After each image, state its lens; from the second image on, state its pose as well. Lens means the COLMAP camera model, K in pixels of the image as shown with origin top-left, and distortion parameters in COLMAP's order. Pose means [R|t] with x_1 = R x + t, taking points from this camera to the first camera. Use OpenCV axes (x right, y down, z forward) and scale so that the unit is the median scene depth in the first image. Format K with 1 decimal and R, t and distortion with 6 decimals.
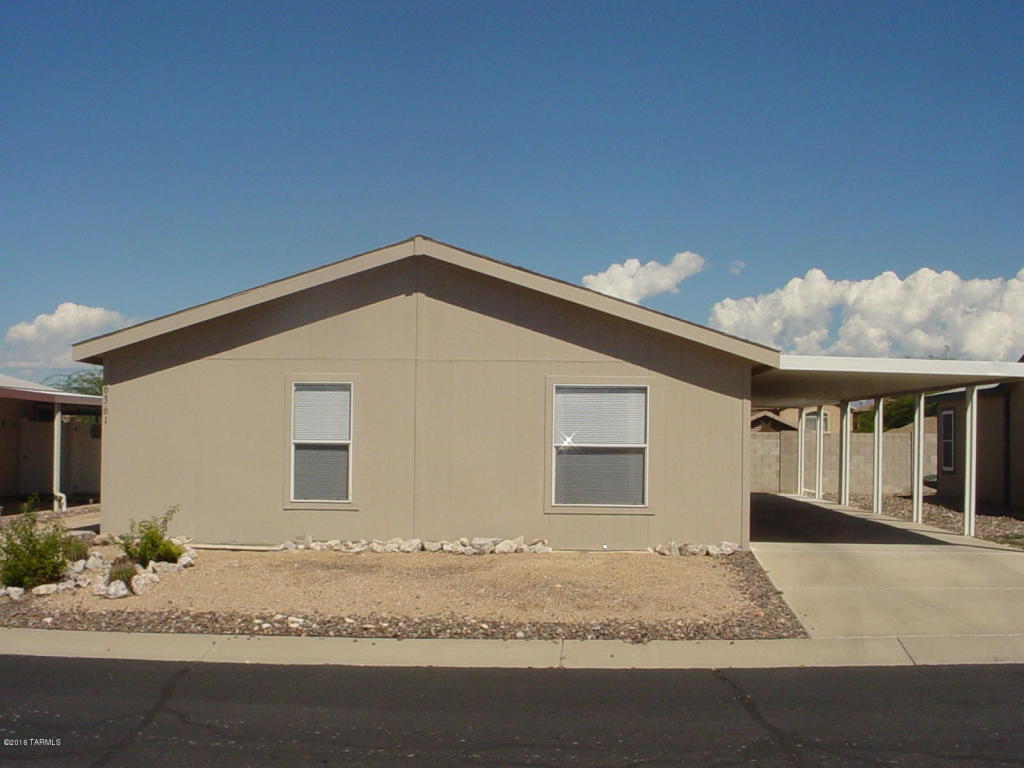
lens RADIAL K [[1290.1, 0, 512.0], [0, 1290.1, 384.0], [0, 0, 1]] dist [-0.198049, 0.081776]
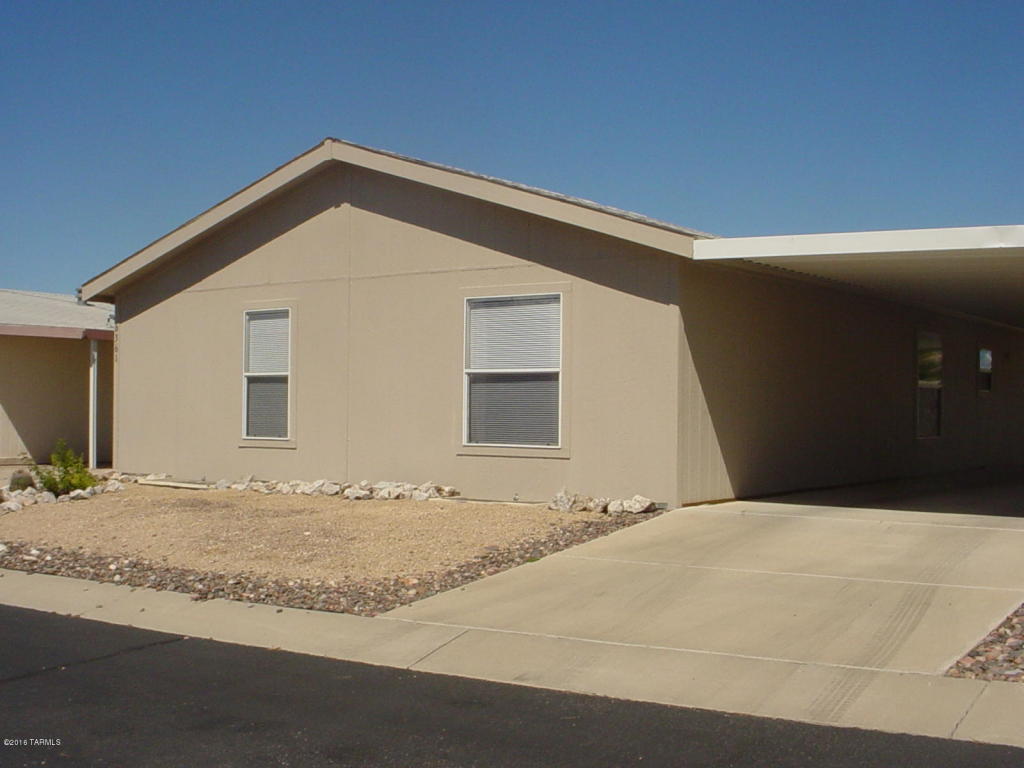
lens RADIAL K [[1290.1, 0, 512.0], [0, 1290.1, 384.0], [0, 0, 1]] dist [-0.198049, 0.081776]
pose [[0.841583, -0.015645, -0.539901, 0.499879], [0.024605, 0.999653, 0.009387, 0.048089], [0.539567, -0.021184, 0.841676, 0.322424]]
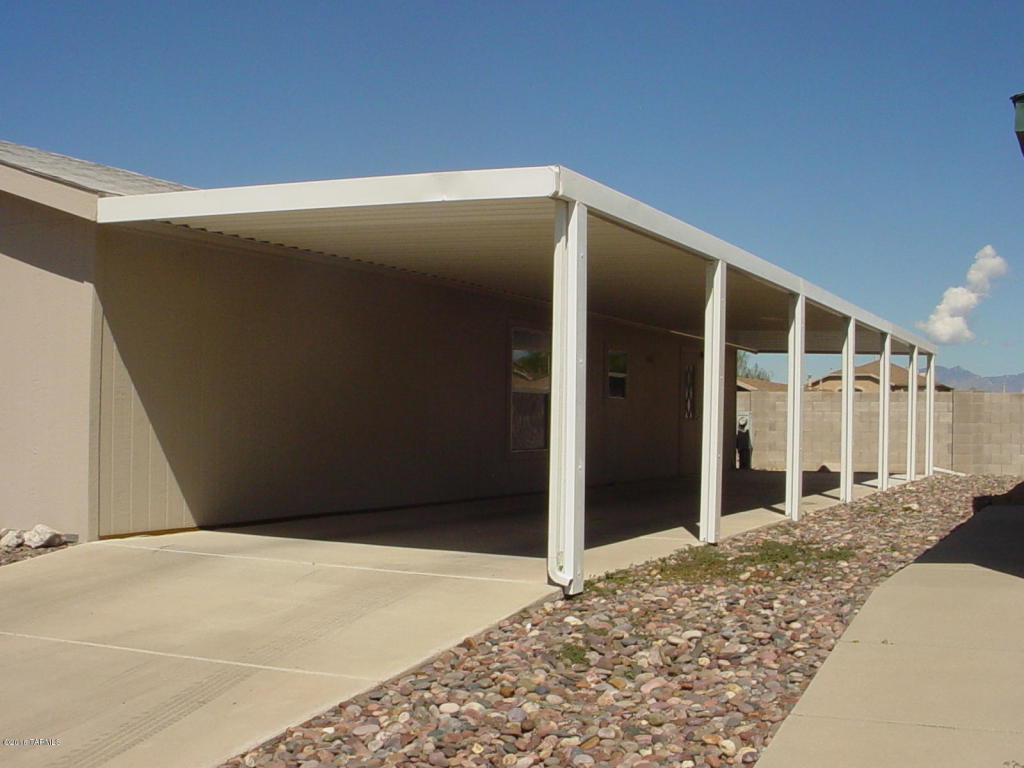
lens RADIAL K [[1290.1, 0, 512.0], [0, 1290.1, 384.0], [0, 0, 1]] dist [-0.198049, 0.081776]
pose [[0.924060, -0.014067, -0.381988, 0.573403], [0.017181, 0.999841, 0.004744, 0.058286], [0.381861, -0.010947, 0.924155, 0.540444]]
